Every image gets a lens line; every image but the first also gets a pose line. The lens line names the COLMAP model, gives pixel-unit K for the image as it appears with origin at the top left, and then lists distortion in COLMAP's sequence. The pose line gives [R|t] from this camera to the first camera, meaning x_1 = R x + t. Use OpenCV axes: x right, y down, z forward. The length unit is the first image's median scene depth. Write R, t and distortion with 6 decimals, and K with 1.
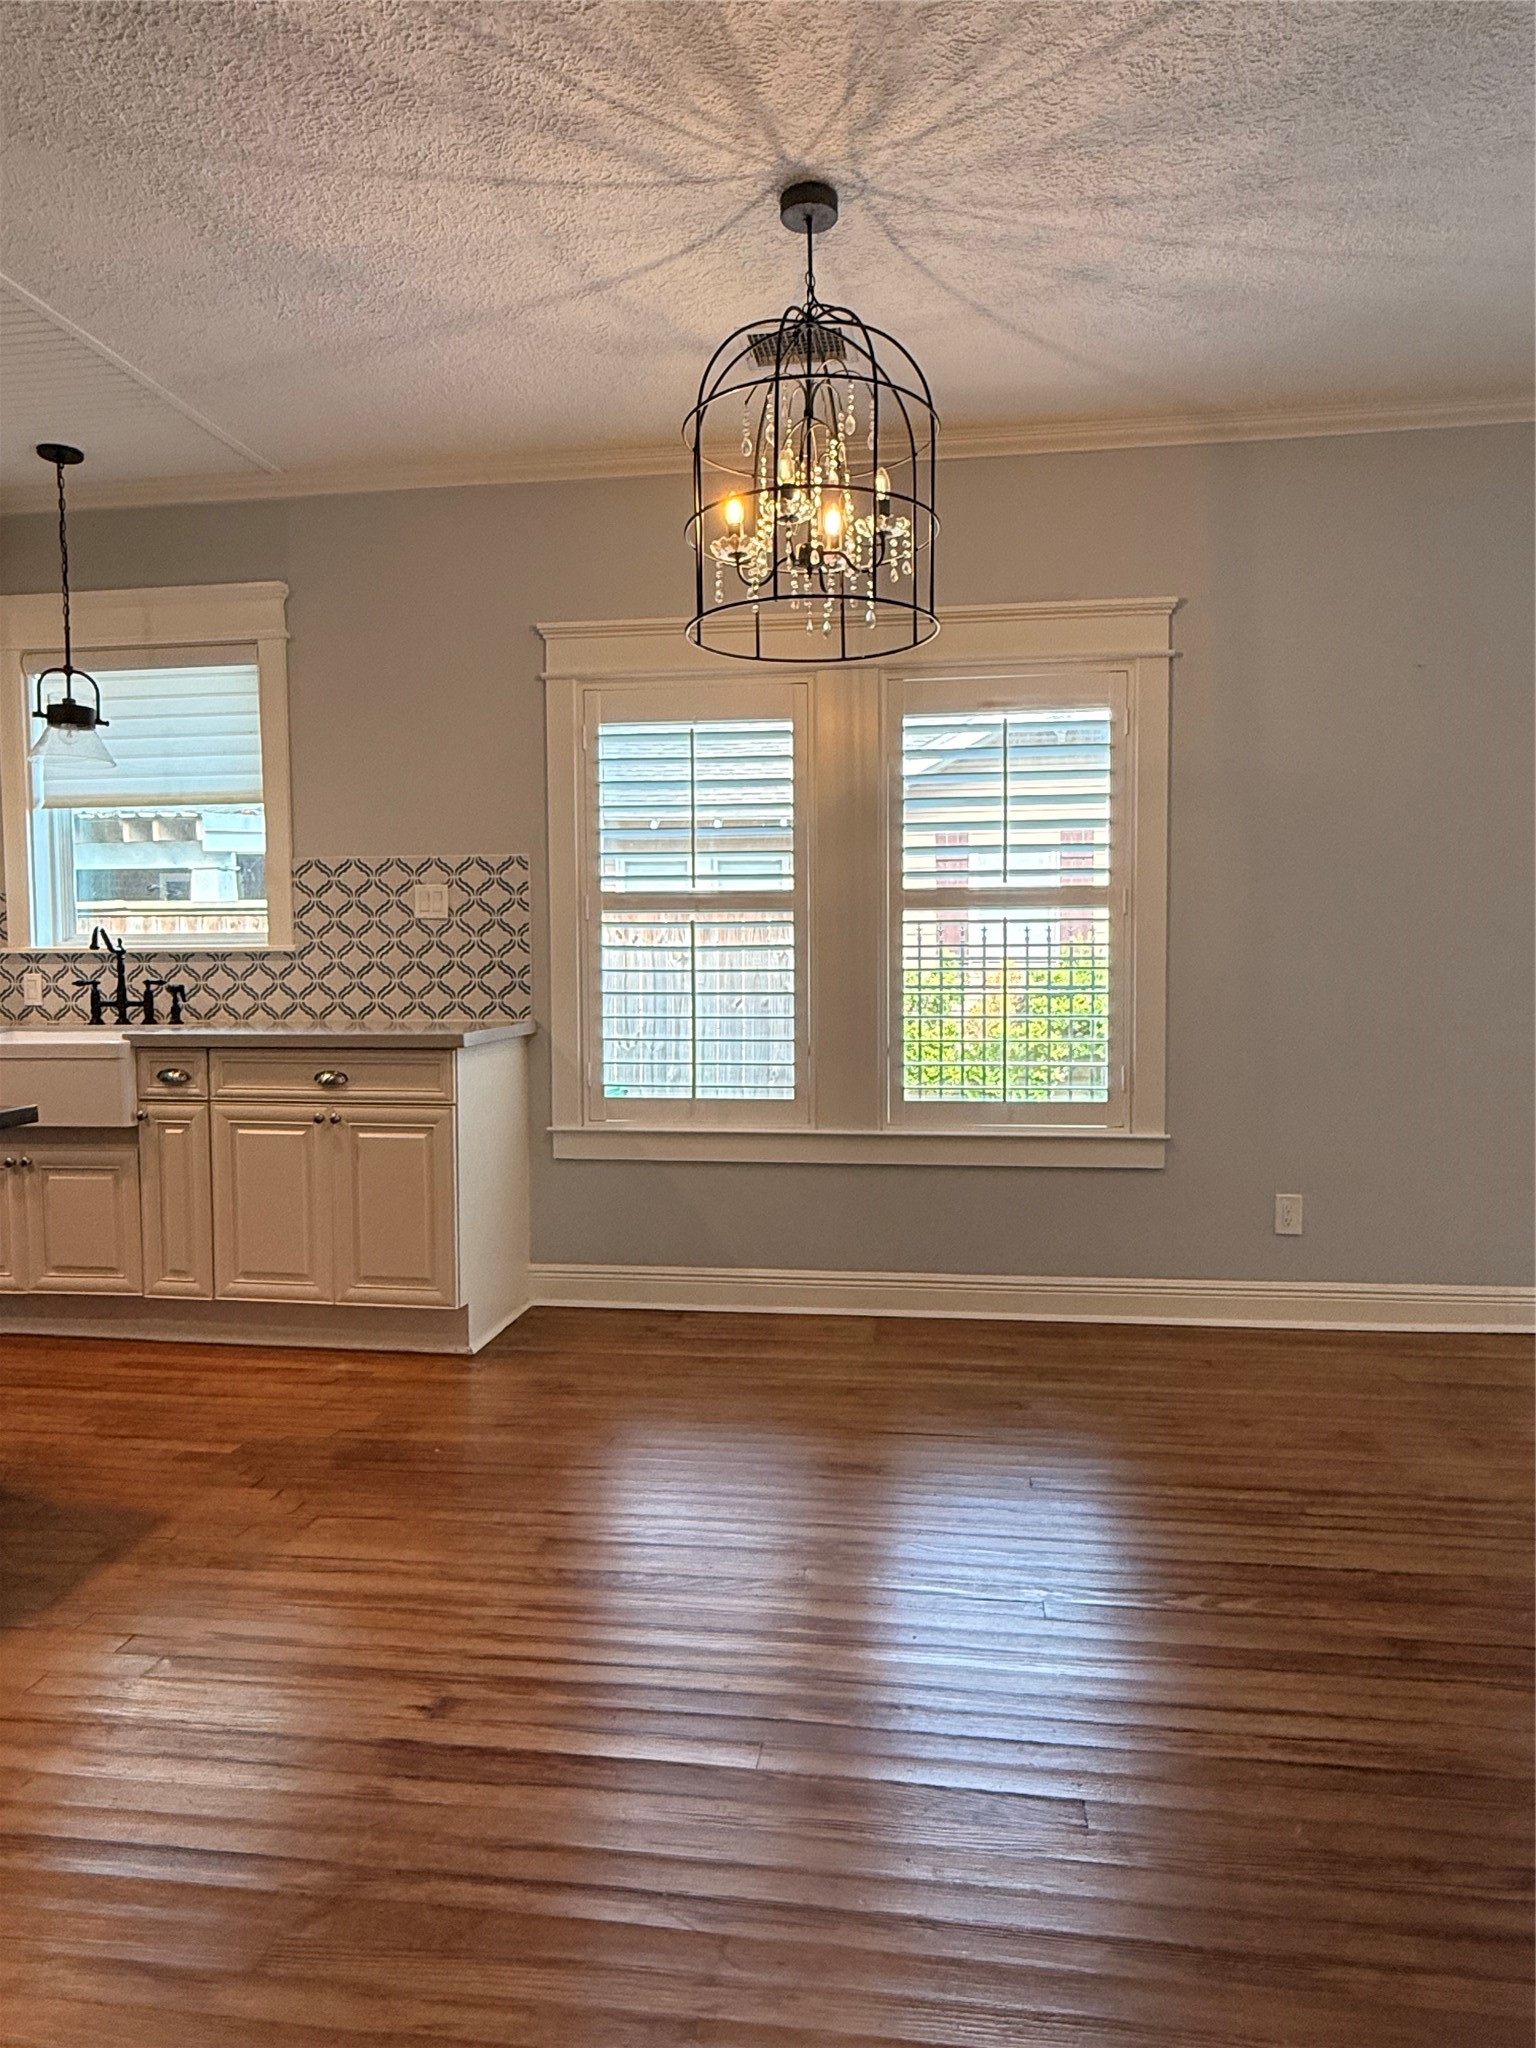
lens RADIAL K [[1267.6, 0, 768.0], [0, 1267.6, 1024.0], [0, 0, 1]] dist [-0.000606, 0.001256]
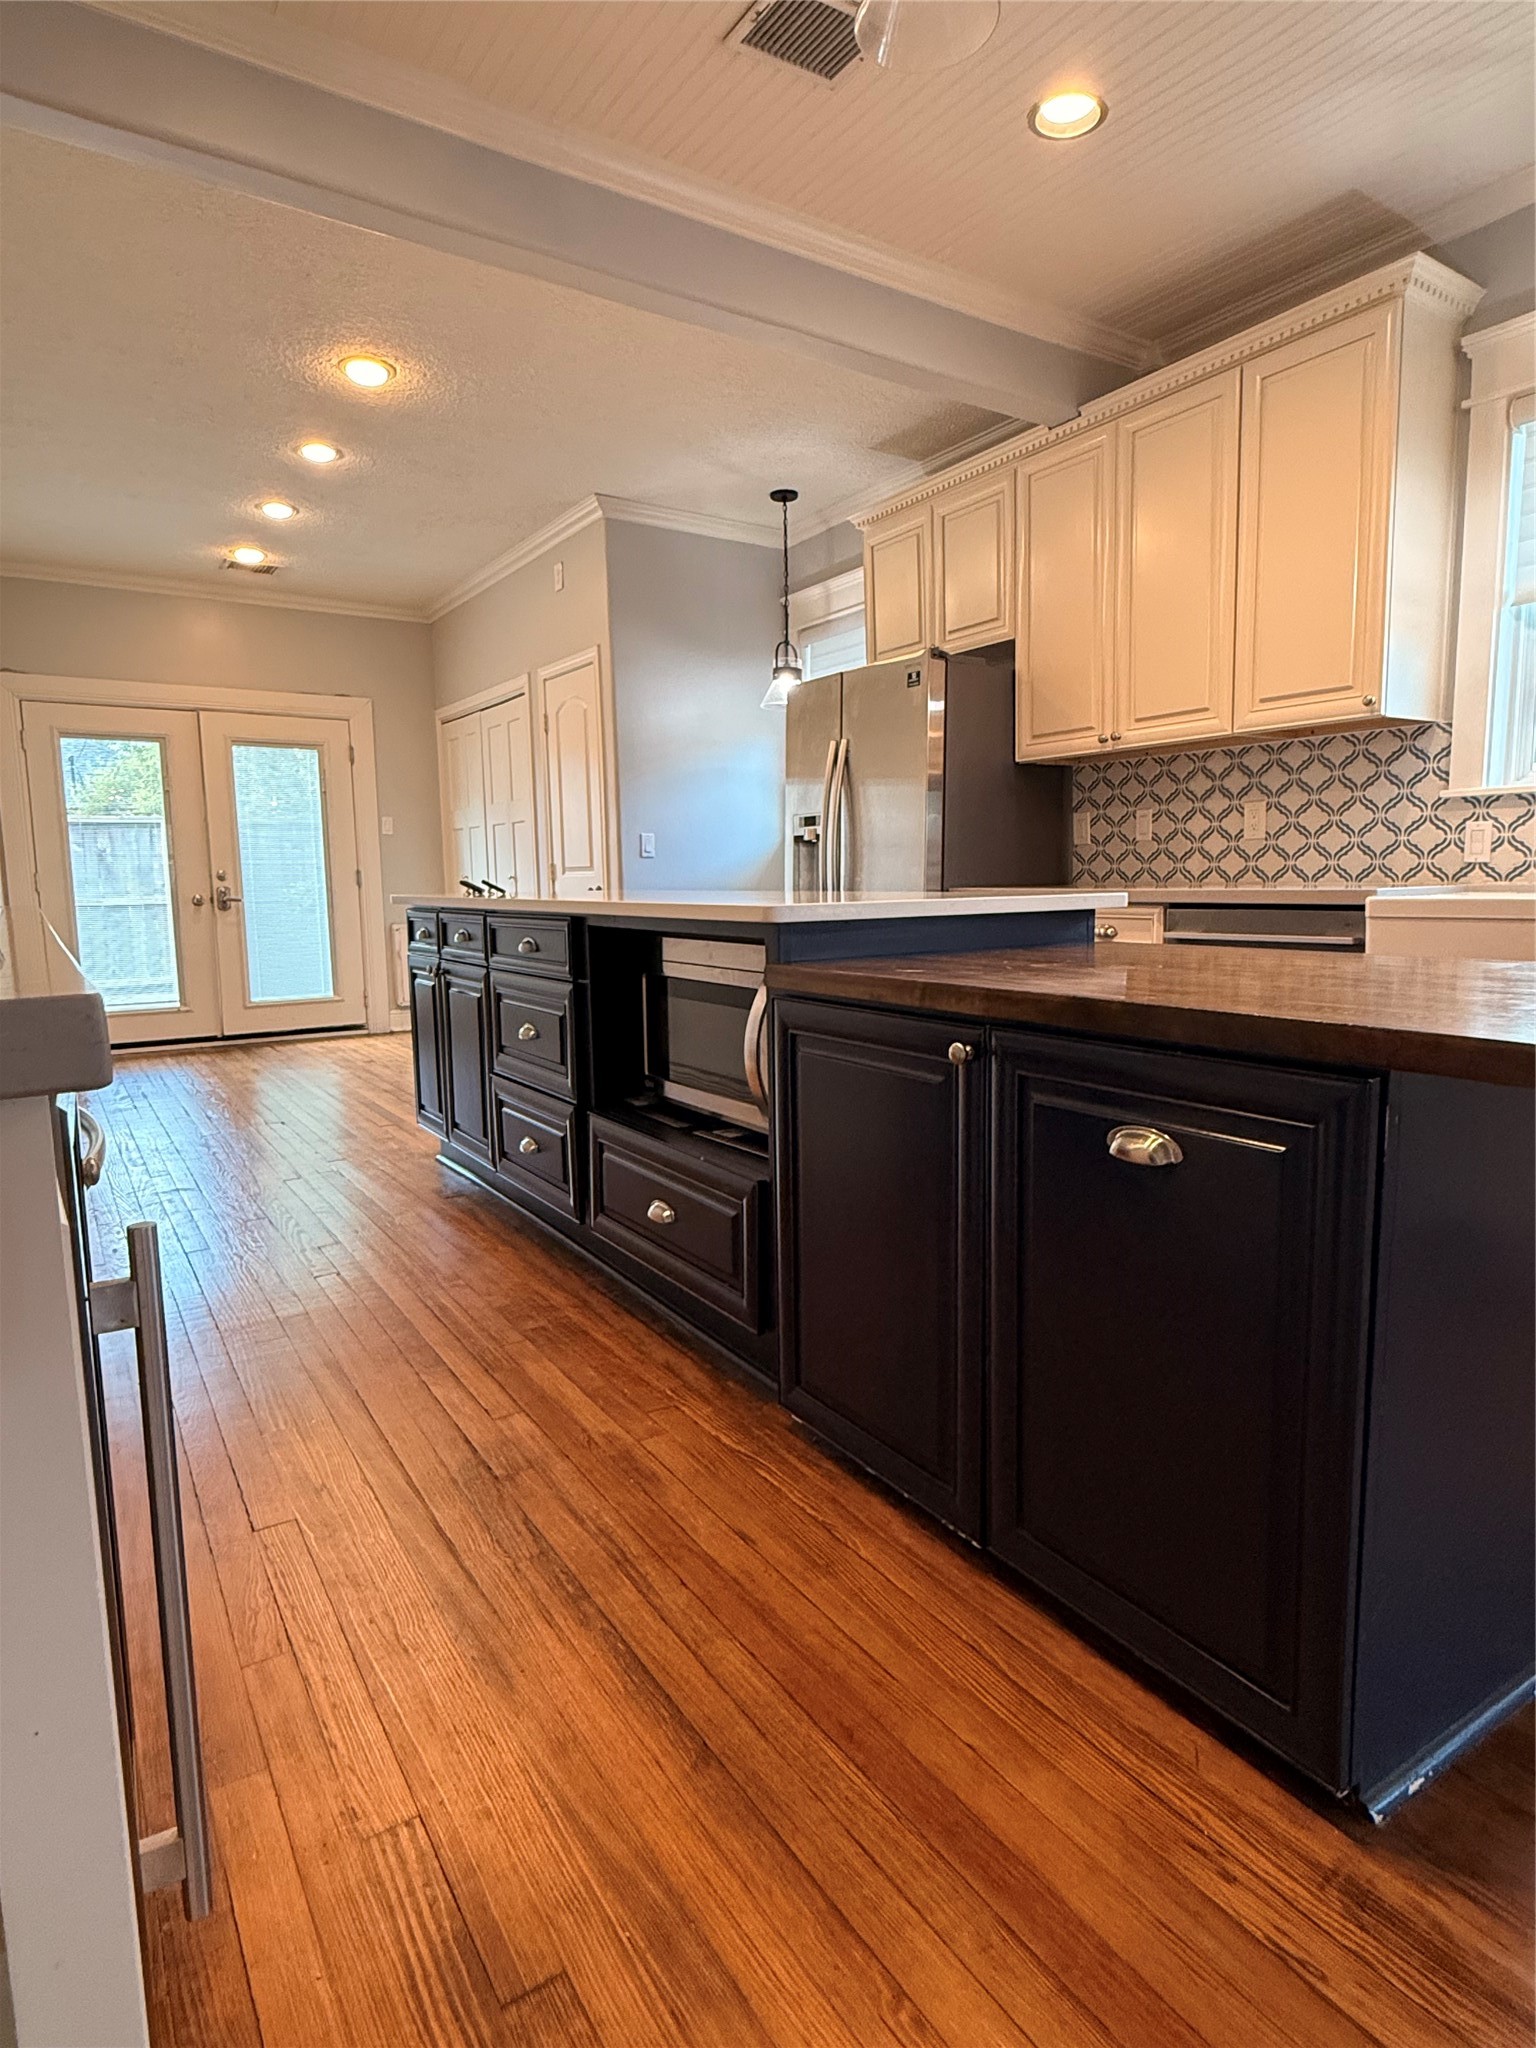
lens RADIAL K [[1144.2, 0, 779.3], [0, 1144.2, 1018.1], [0, 0, 1]] dist [-0.000785, 0.001367]
pose [[0.659448, 0.089268, -0.746431, -0.341147], [-0.032648, 0.995389, 0.090198, 0.034086], [0.751041, -0.035111, 0.659322, 0.203739]]
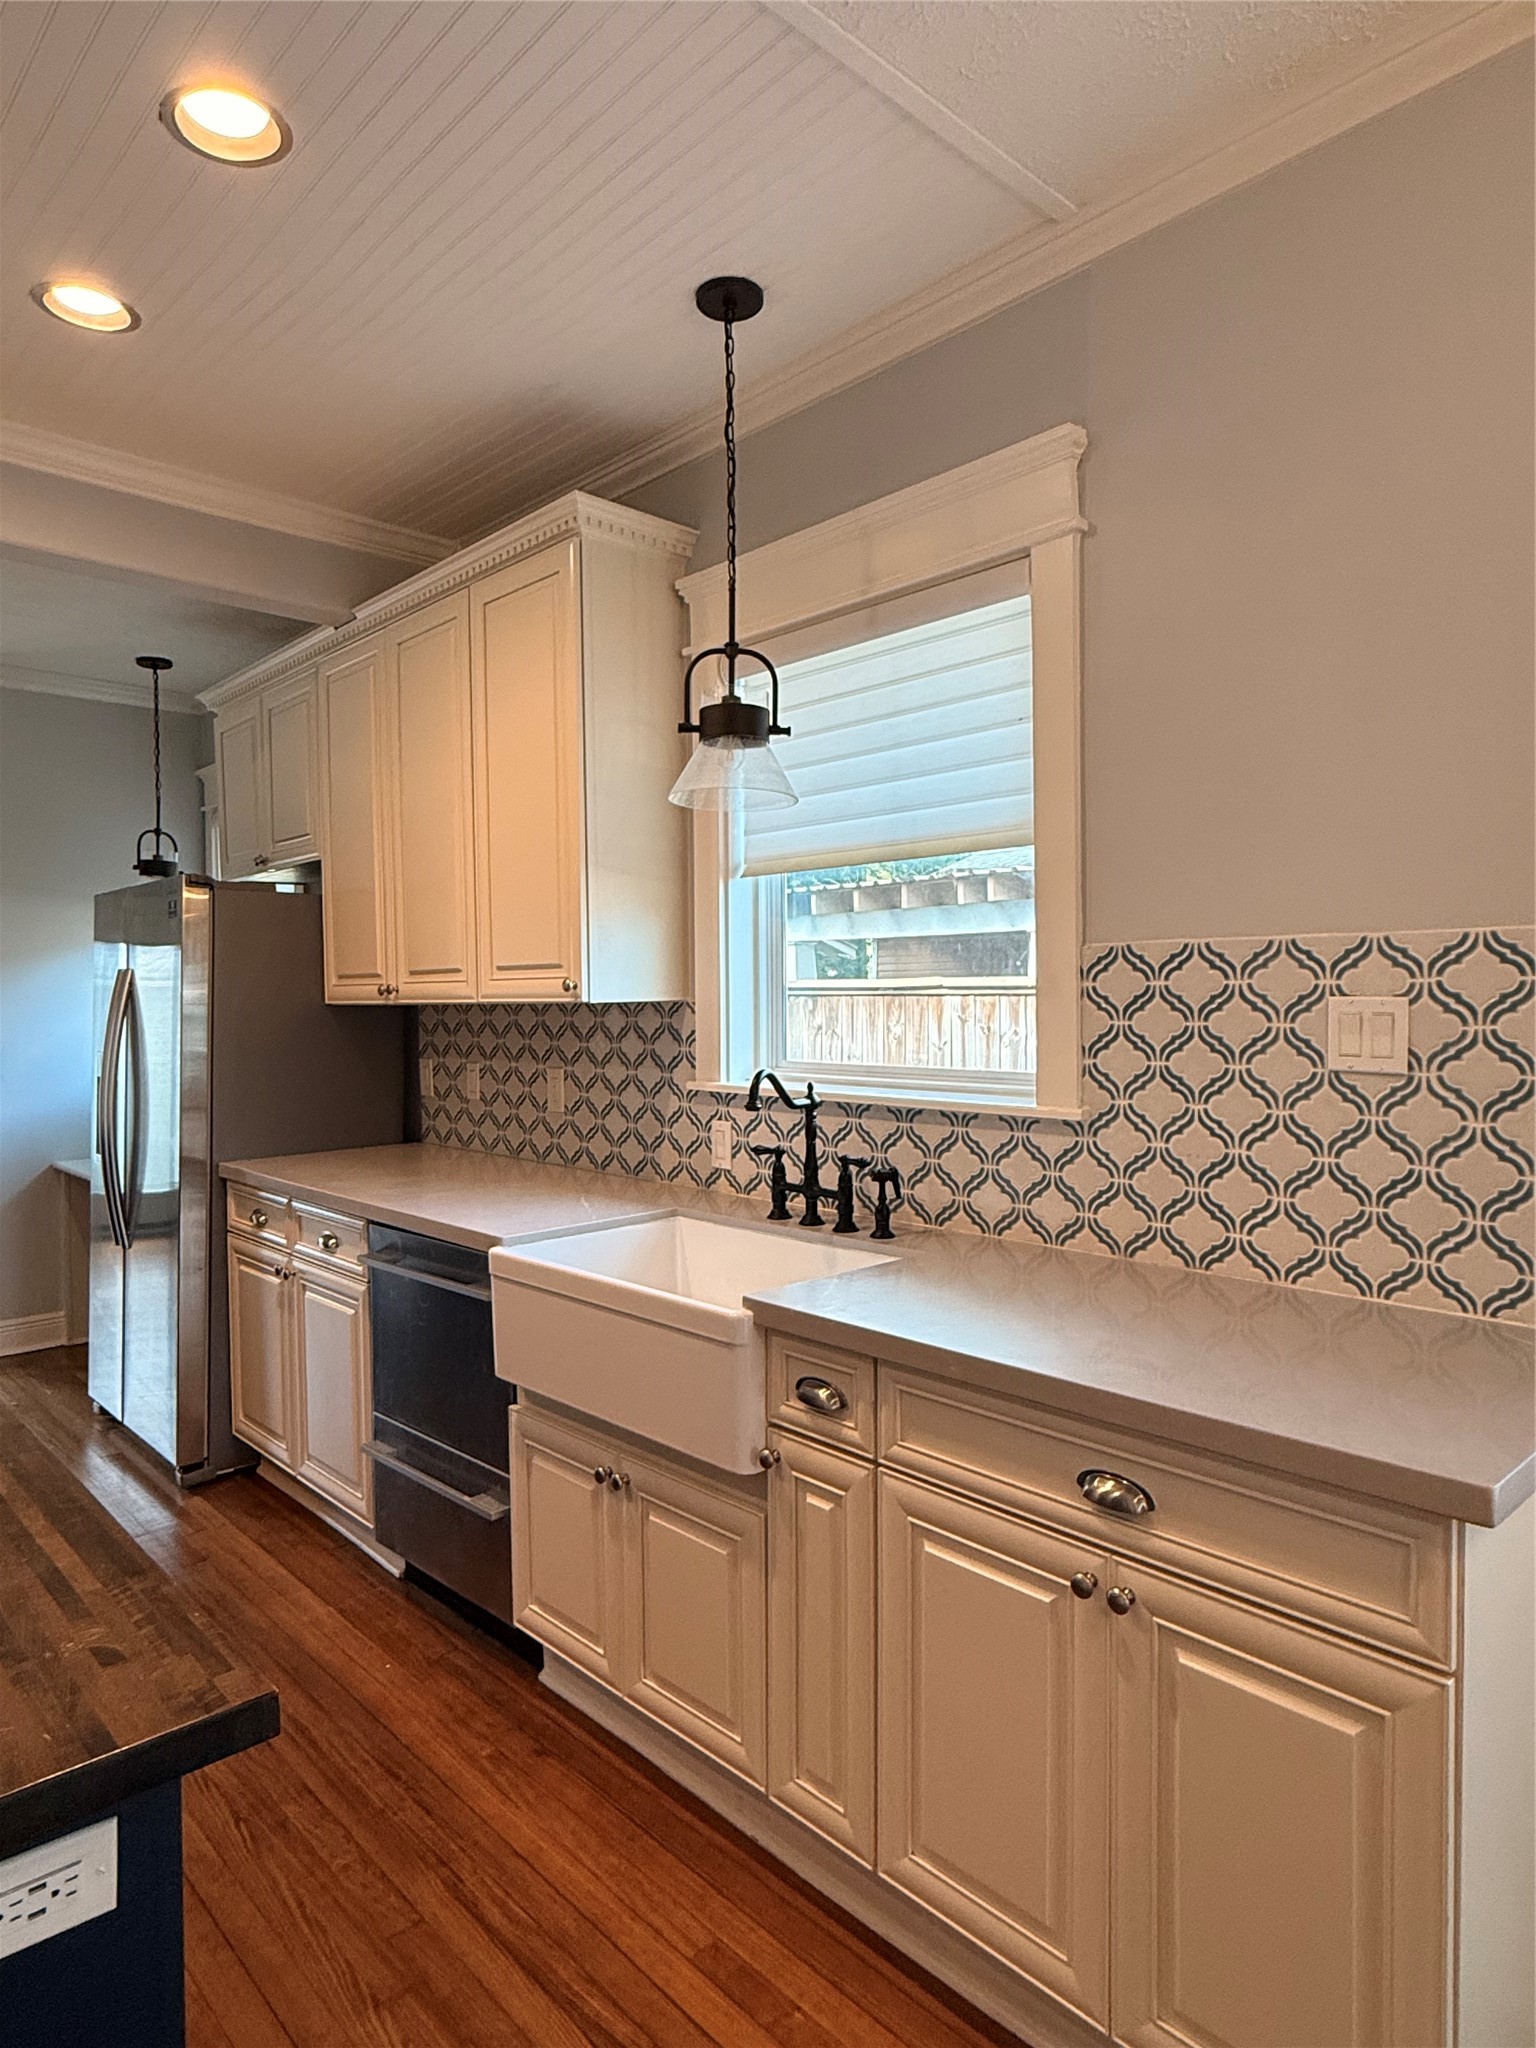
lens RADIAL K [[1232.0, 0, 770.1], [0, 1232.0, 1013.9], [0, 0, 1]] dist [0.000246, 0.000796]
pose [[0.781279, 0.010046, -0.624101, -0.158744], [-0.033303, 0.999117, -0.025608, -0.085607], [0.623293, 0.040791, 0.780924, 0.527690]]
